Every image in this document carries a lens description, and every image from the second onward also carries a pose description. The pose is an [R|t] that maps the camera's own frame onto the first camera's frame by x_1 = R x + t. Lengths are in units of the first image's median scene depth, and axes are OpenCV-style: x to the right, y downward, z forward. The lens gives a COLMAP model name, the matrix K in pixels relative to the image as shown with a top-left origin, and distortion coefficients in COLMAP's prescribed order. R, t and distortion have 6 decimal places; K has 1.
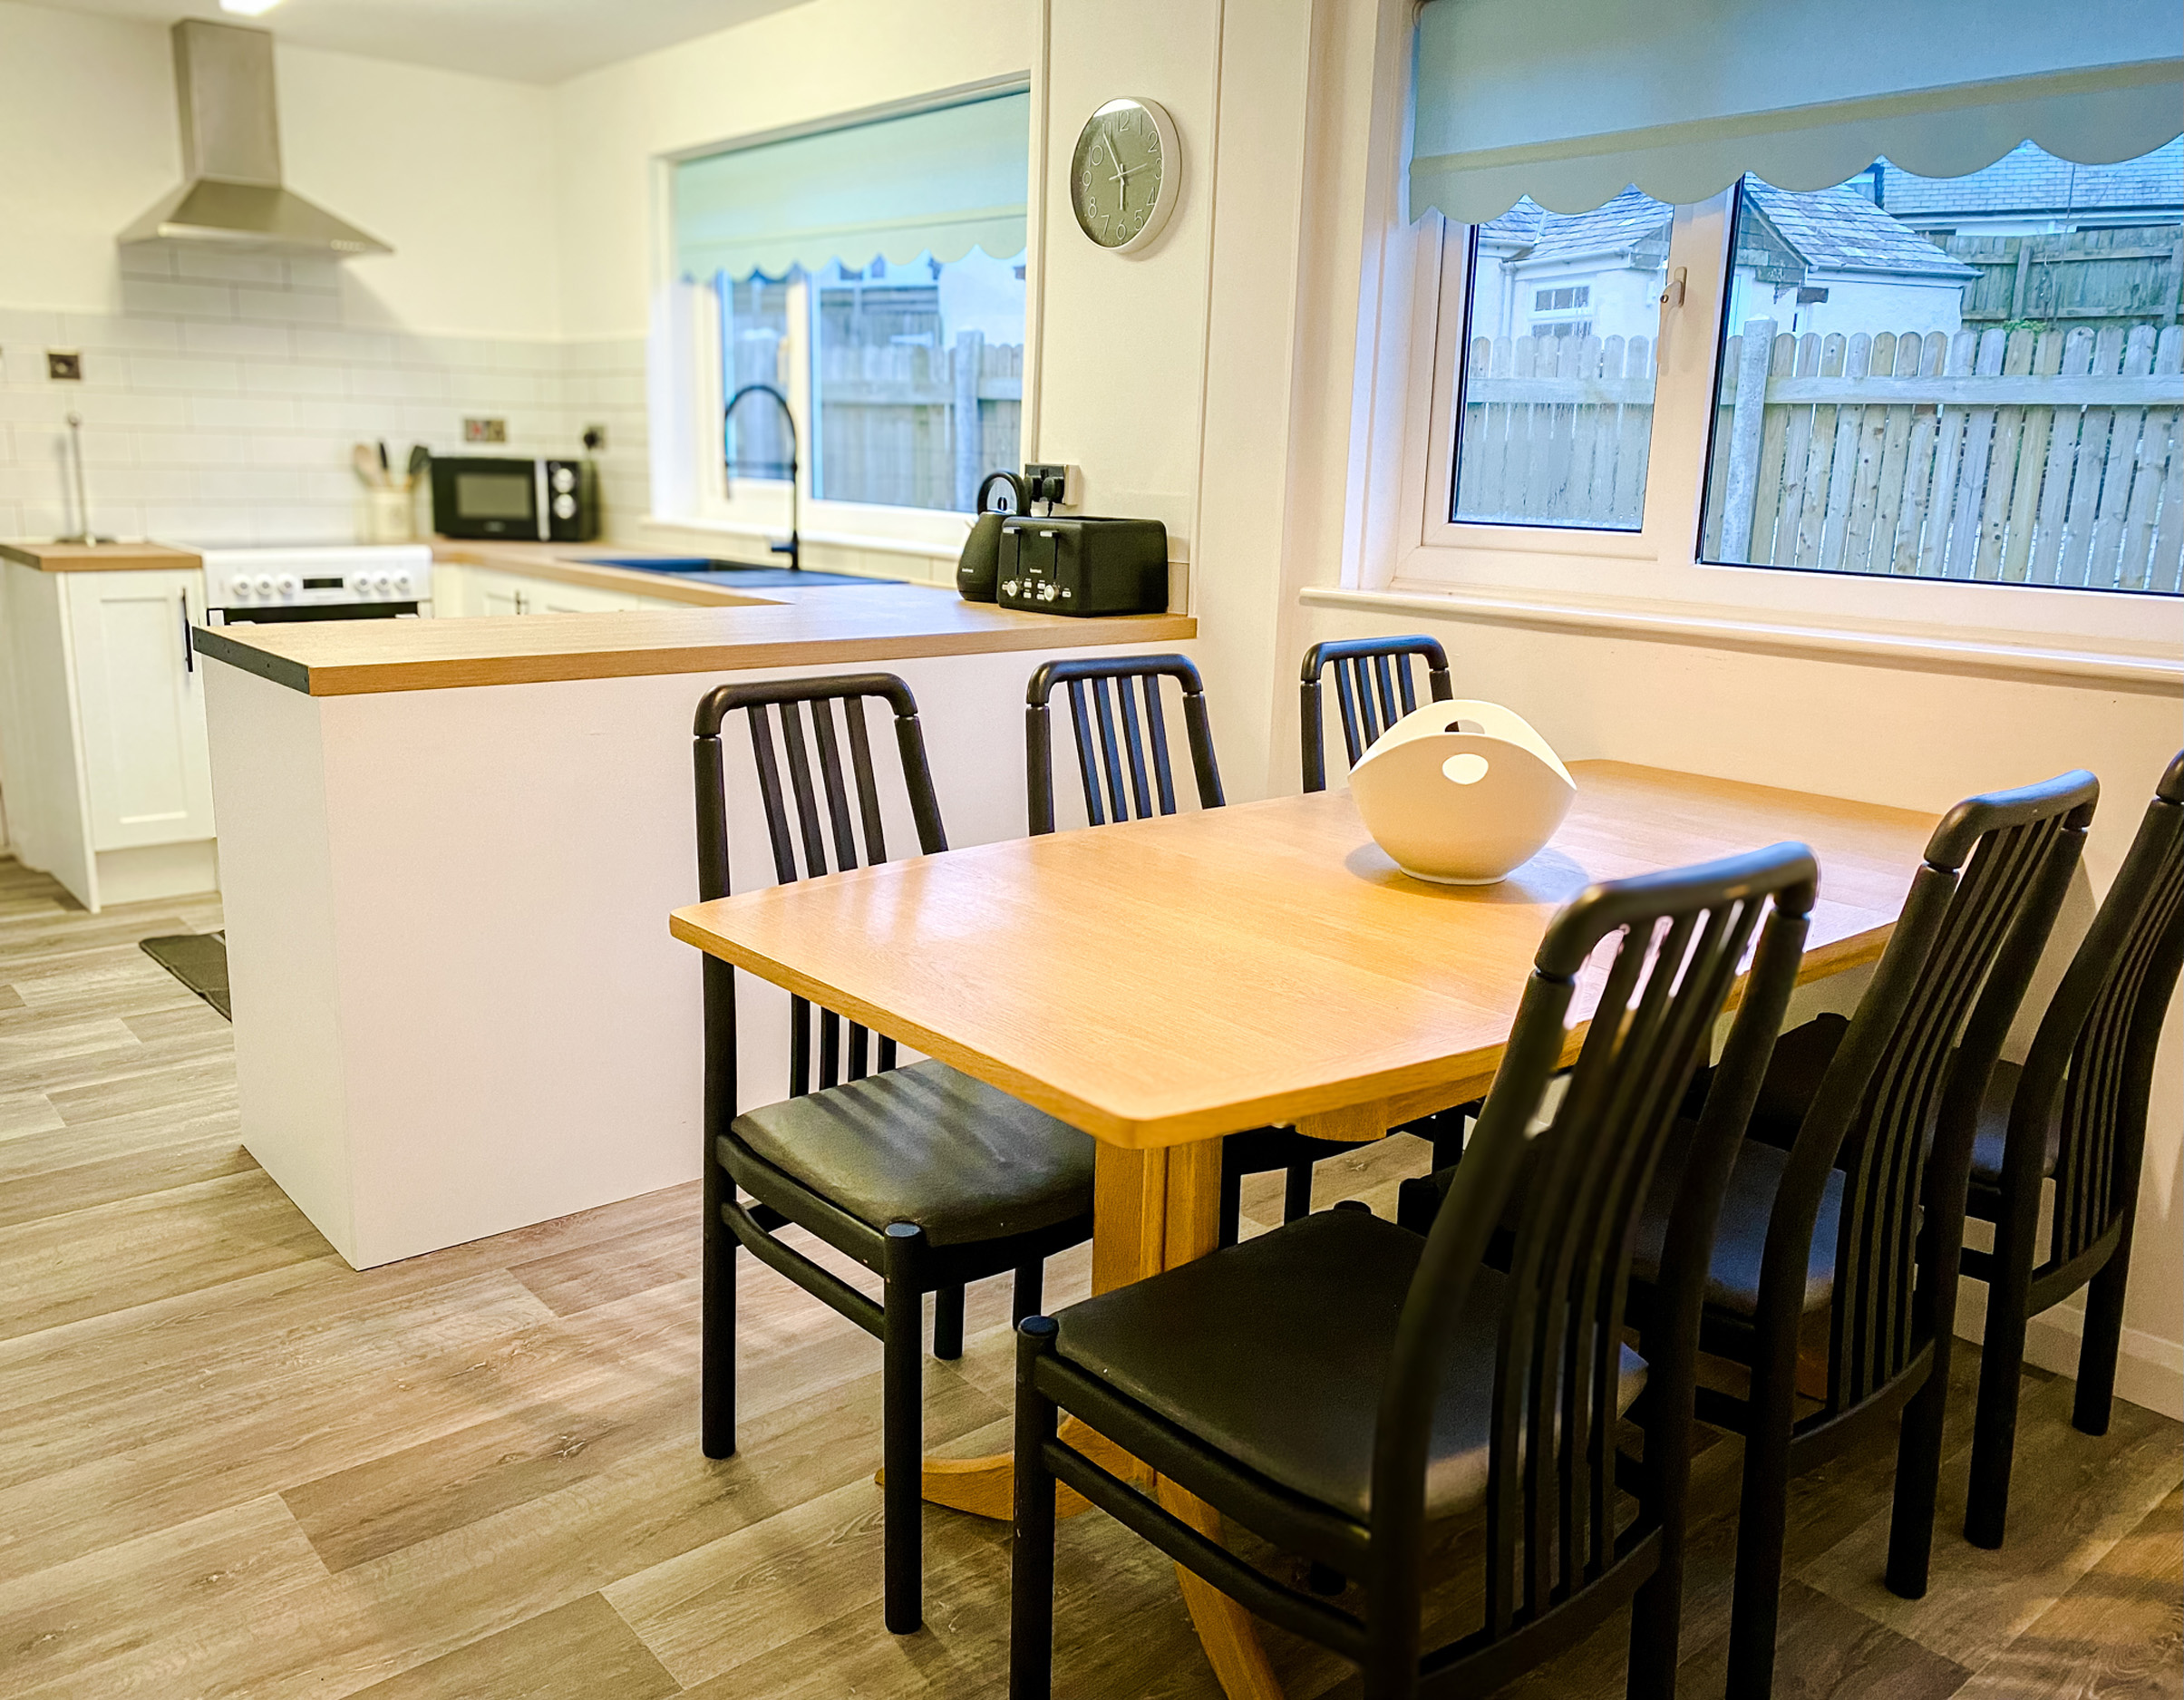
lens RADIAL K [[1760.7, 0, 1092.0], [0, 1760.7, 850.0], [0, 0, 1]] dist [0.003395, -0.004239]
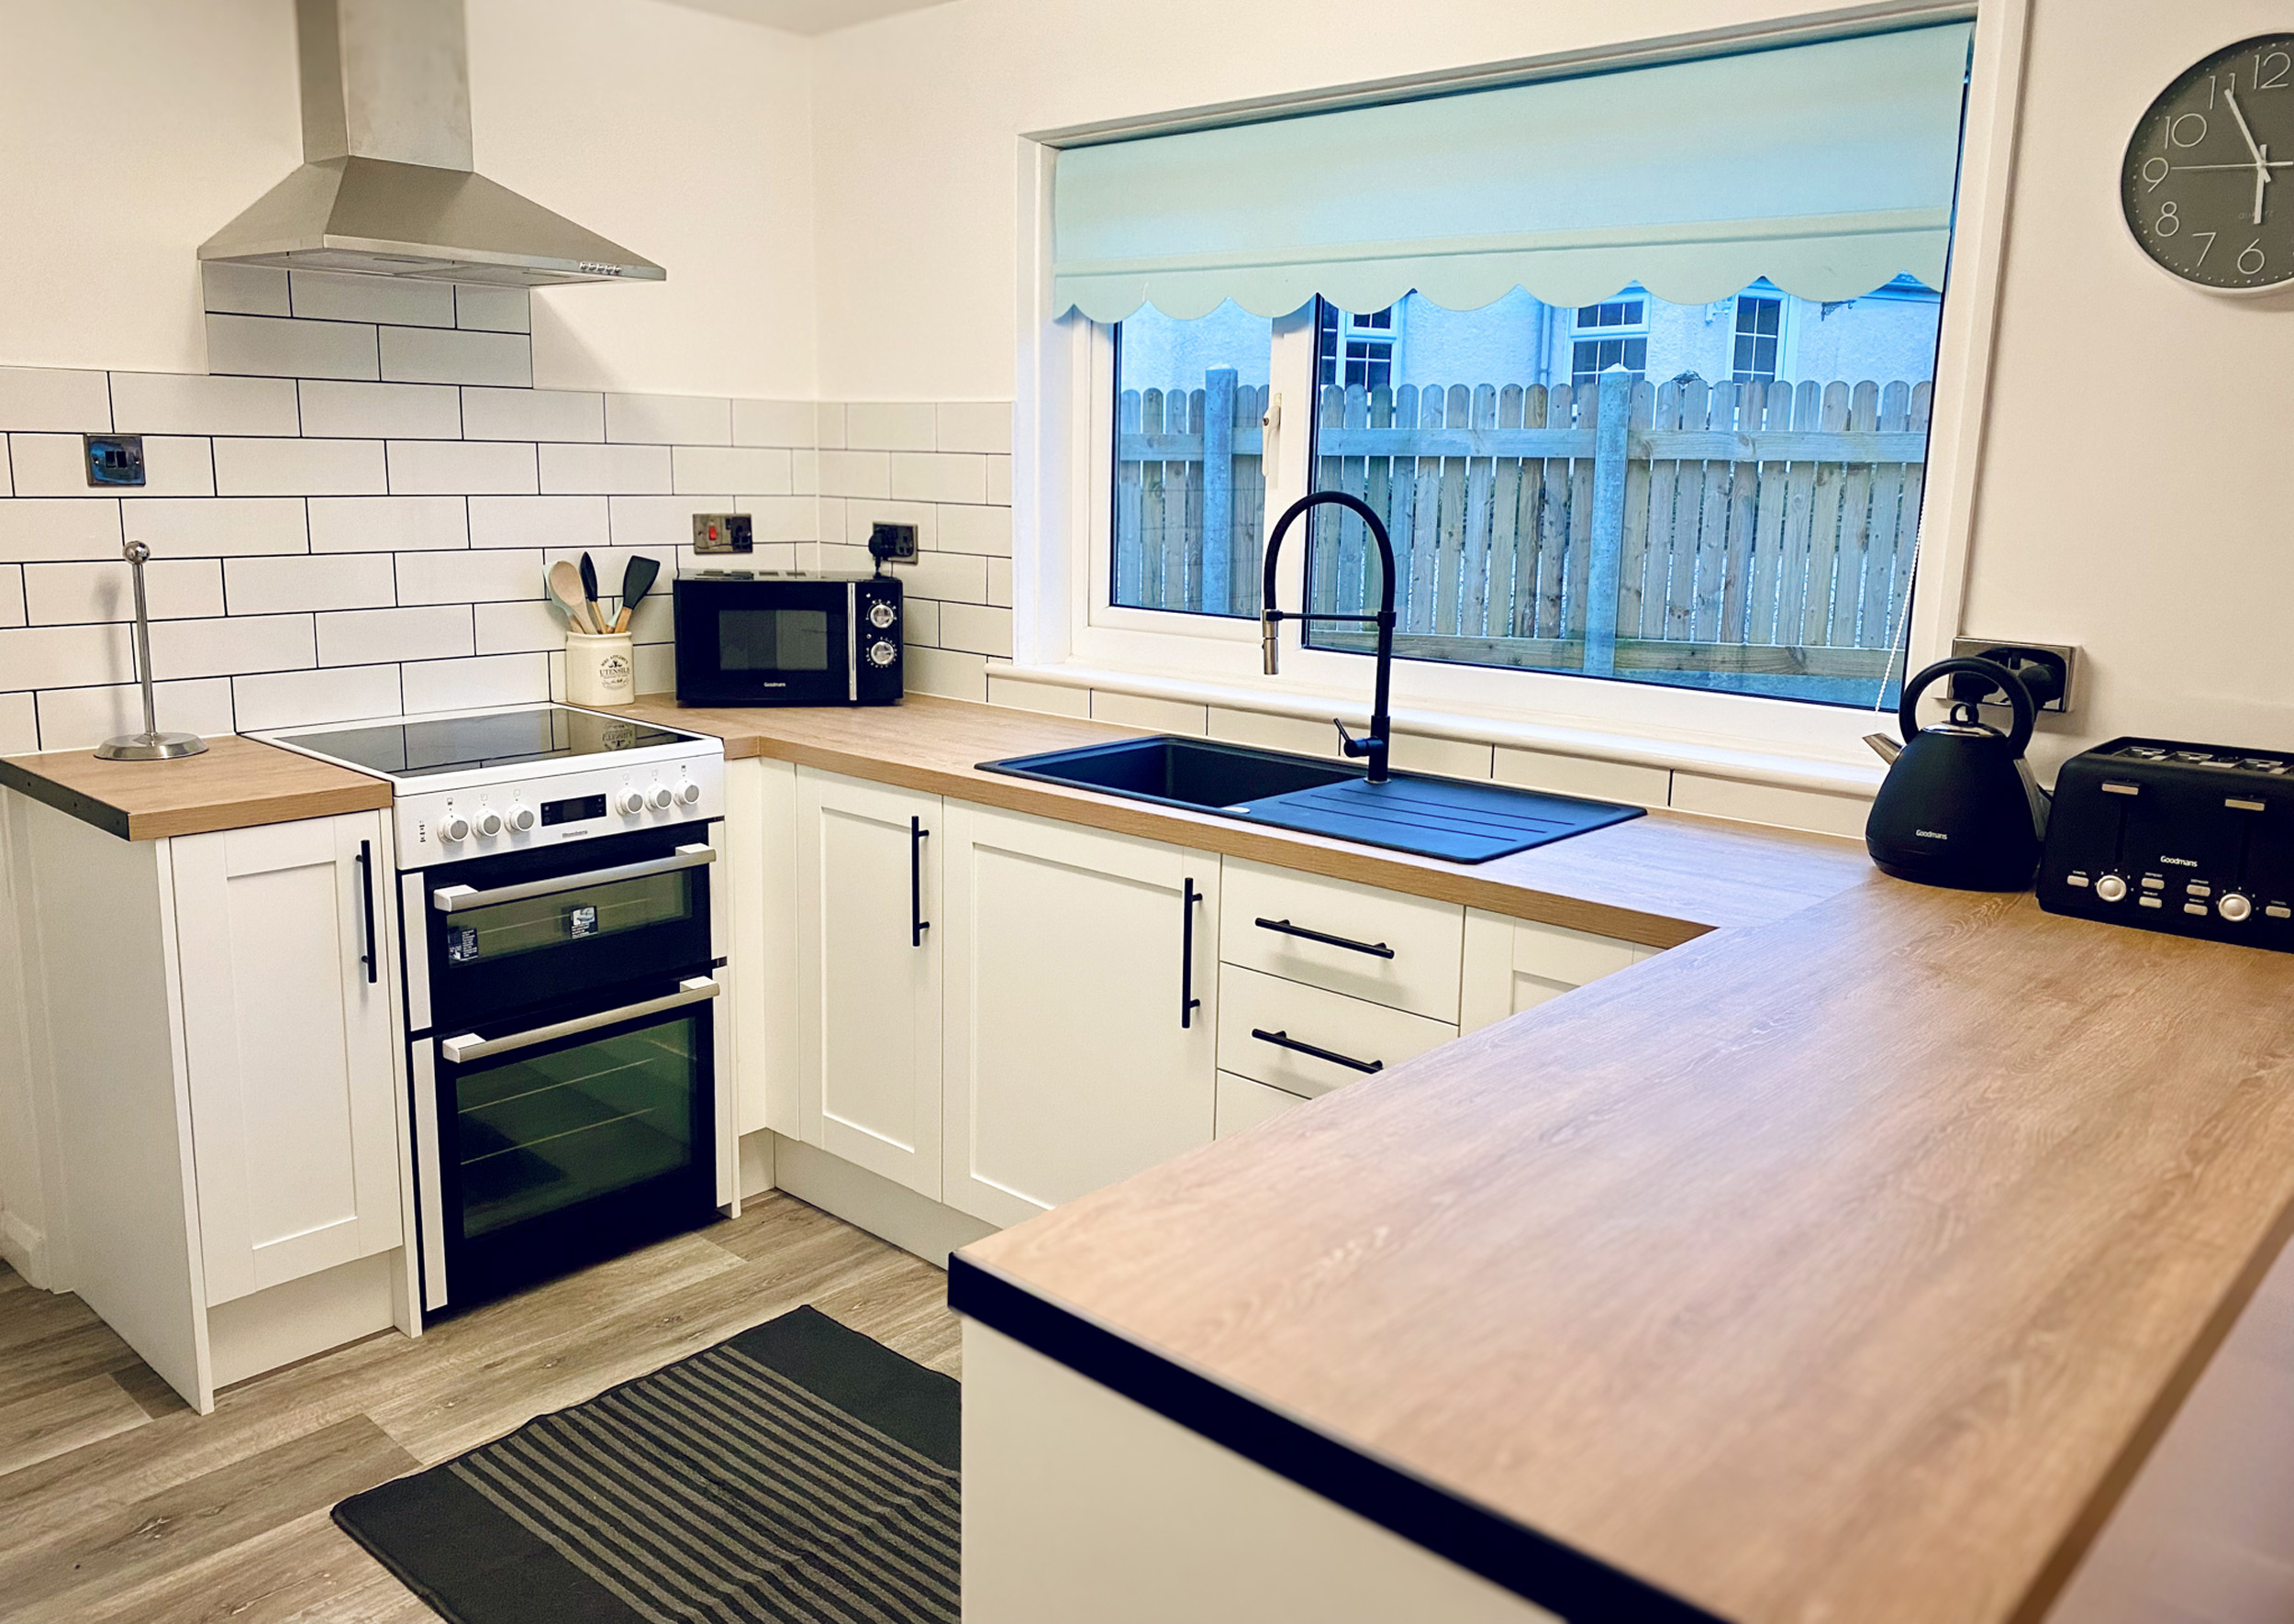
lens RADIAL K [[1750.7, 0, 1154.9], [0, 1750.7, 753.1], [0, 0, 1]] dist [0.003518, 0.003470]
pose [[0.990282, -0.032278, 0.135277, -0.304925], [0.039193, 0.998041, -0.048772, -0.127630], [-0.133438, 0.053600, 0.989607, 0.352978]]
